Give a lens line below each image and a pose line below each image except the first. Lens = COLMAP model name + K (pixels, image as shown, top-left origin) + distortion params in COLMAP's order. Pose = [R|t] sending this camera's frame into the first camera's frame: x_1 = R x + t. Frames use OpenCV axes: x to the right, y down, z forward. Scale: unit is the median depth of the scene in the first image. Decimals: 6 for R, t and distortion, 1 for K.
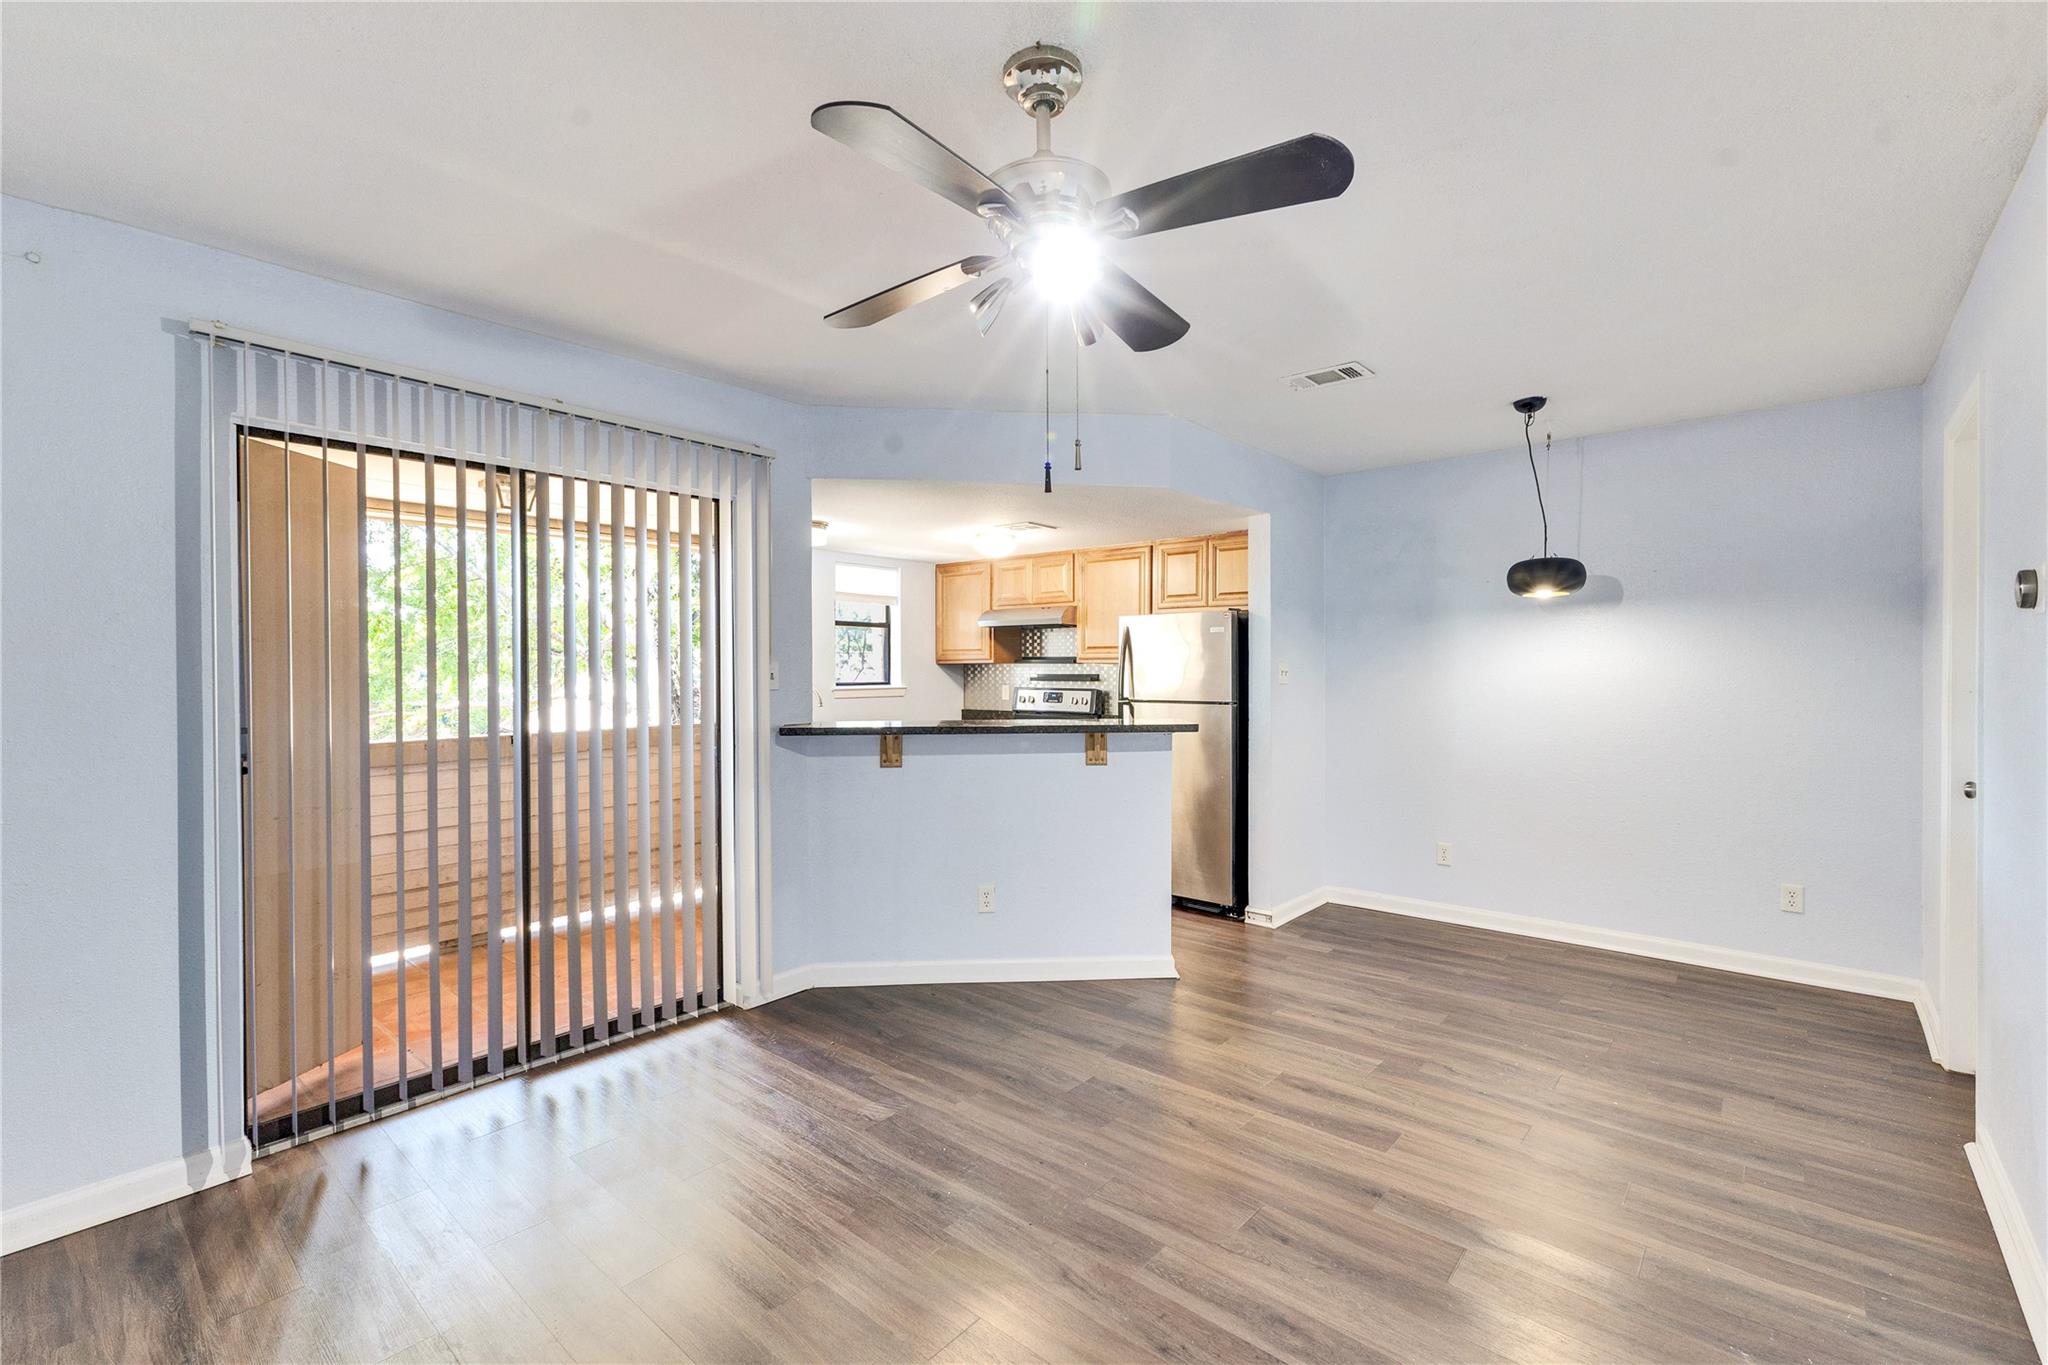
lens RADIAL K [[881.9, 0, 1025.3], [0, 881.9, 680.3], [0, 0, 1]] dist [0.005262, -0.000941]
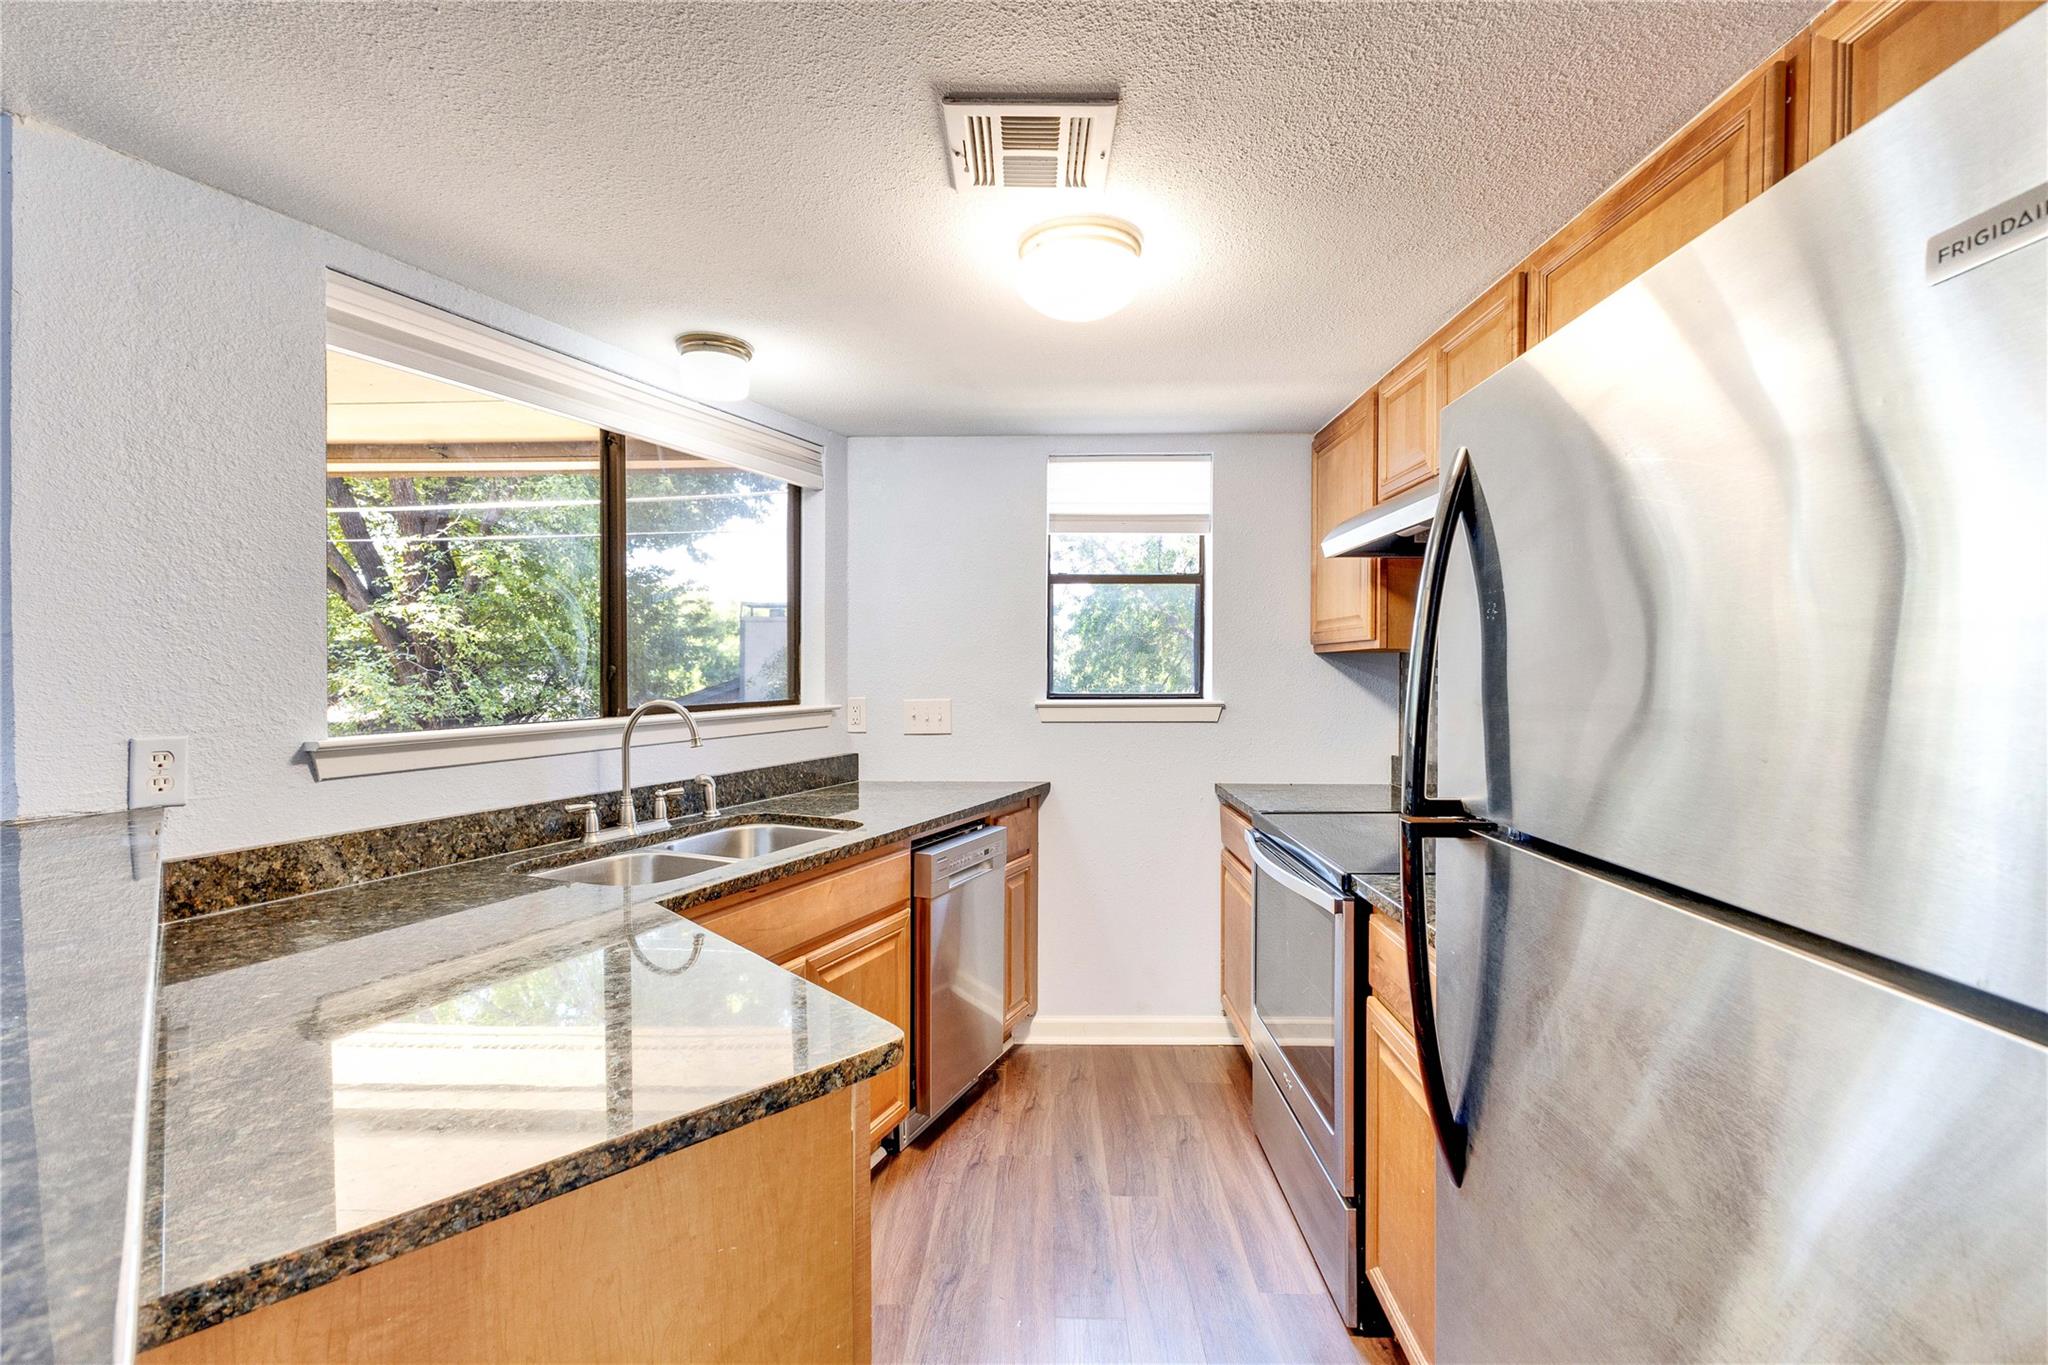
lens RADIAL K [[881.9, 0, 1025.3], [0, 881.9, 680.3], [0, 0, 1]] dist [0.005262, -0.000941]
pose [[0.644842, 0.007970, -0.764274, 0.275347], [-0.005625, 0.999968, 0.005682, -0.011670], [0.764295, 0.000636, 0.644866, 1.066406]]
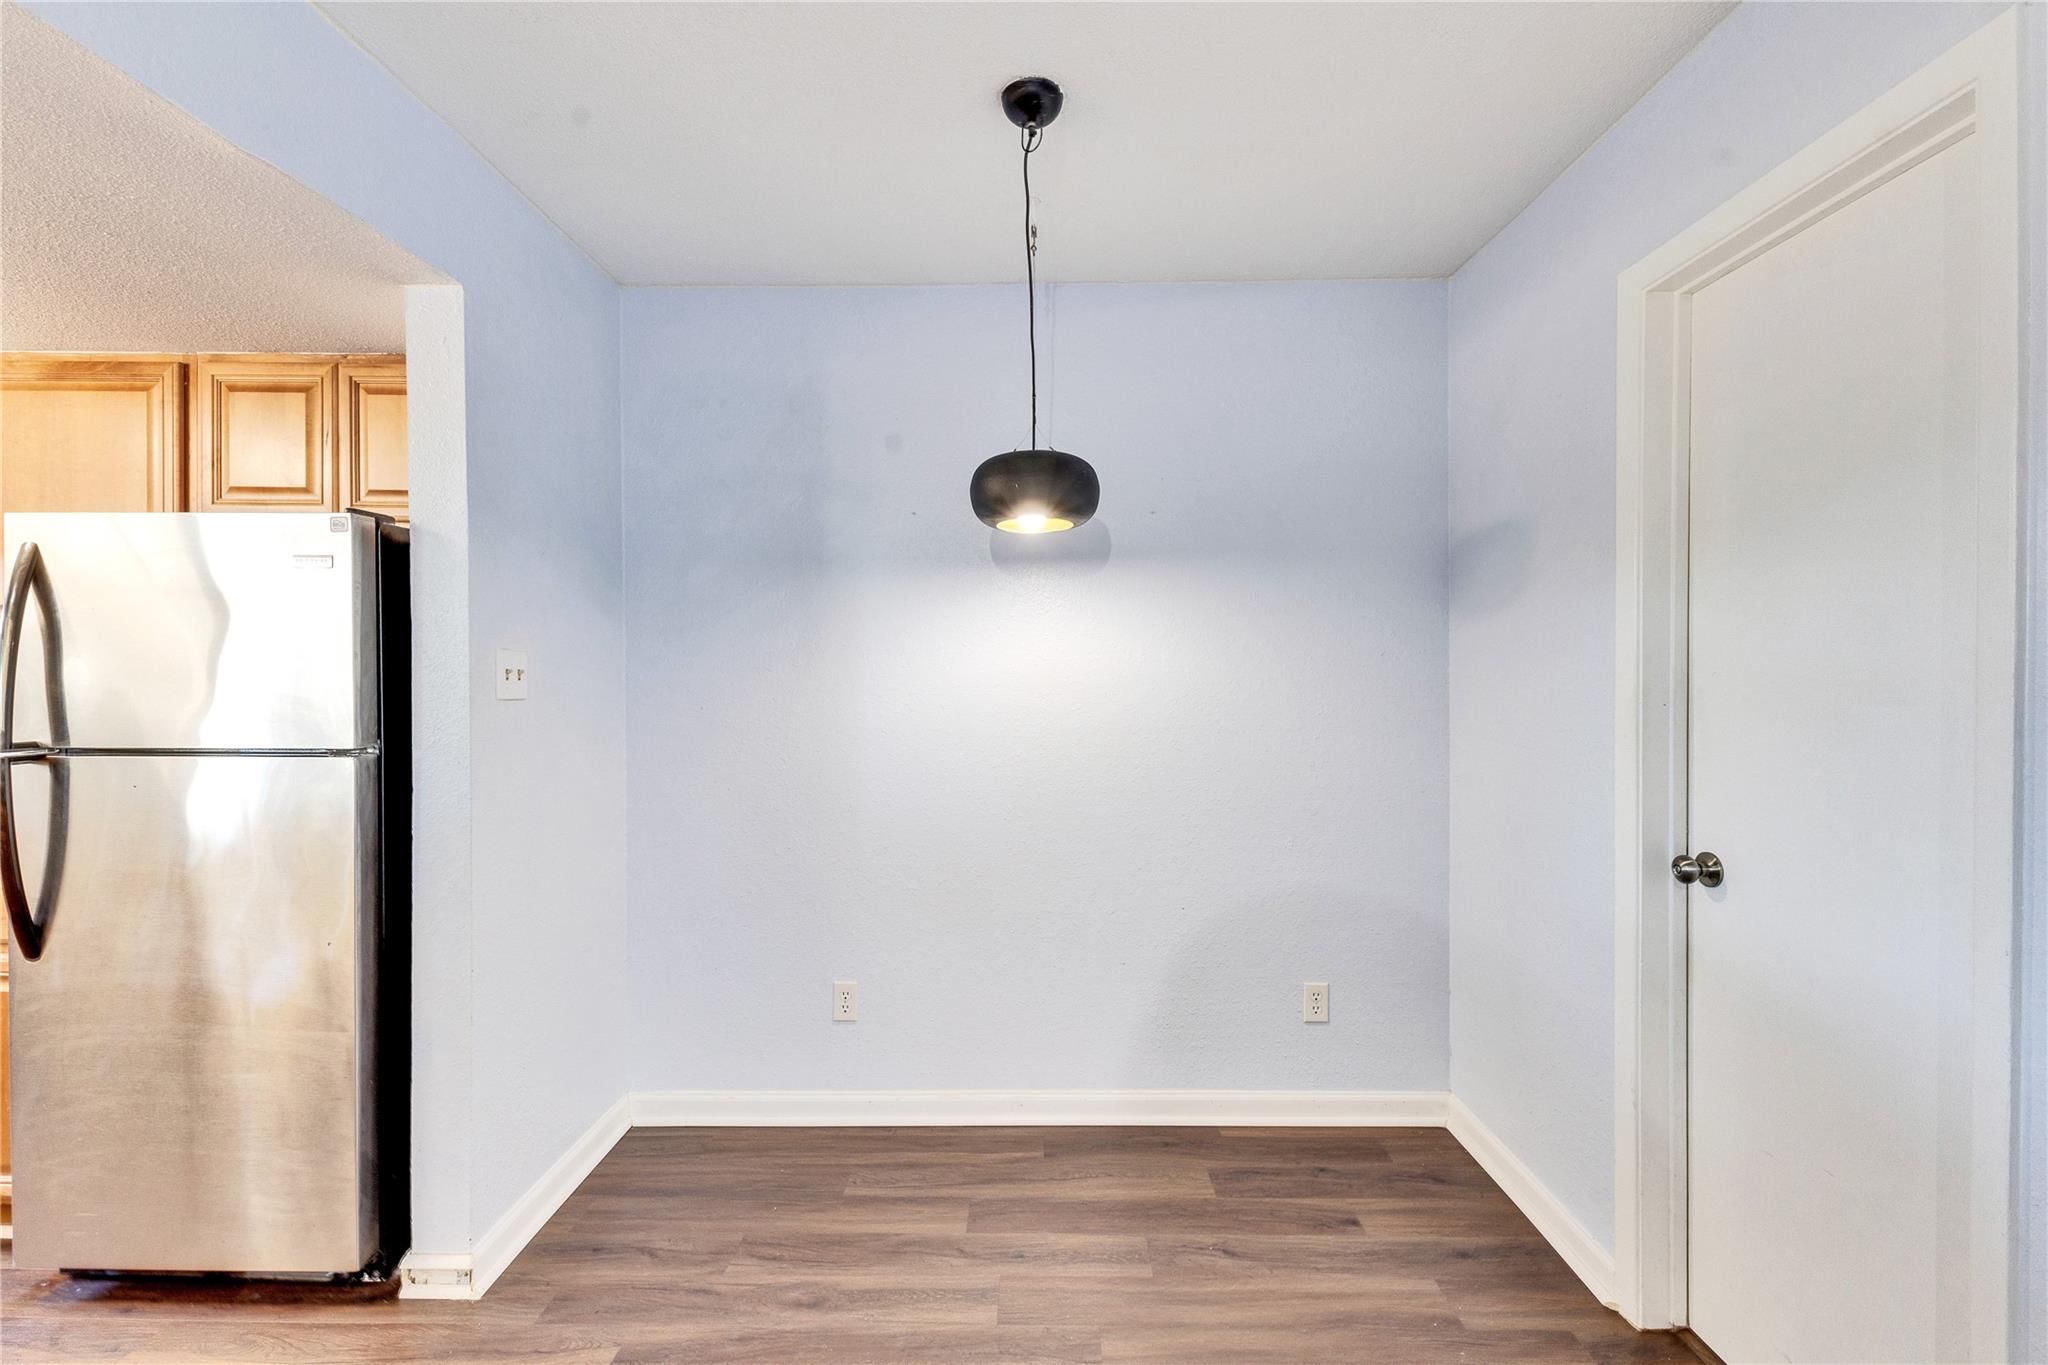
lens RADIAL K [[881.9, 0, 1025.3], [0, 881.9, 680.3], [0, 0, 1]] dist [0.005262, -0.000941]
pose [[0.765404, -0.005167, 0.643530, 0.258788], [0.005500, 0.999984, 0.001488, -0.005623], [-0.643527, 0.002400, 0.765420, 0.630952]]
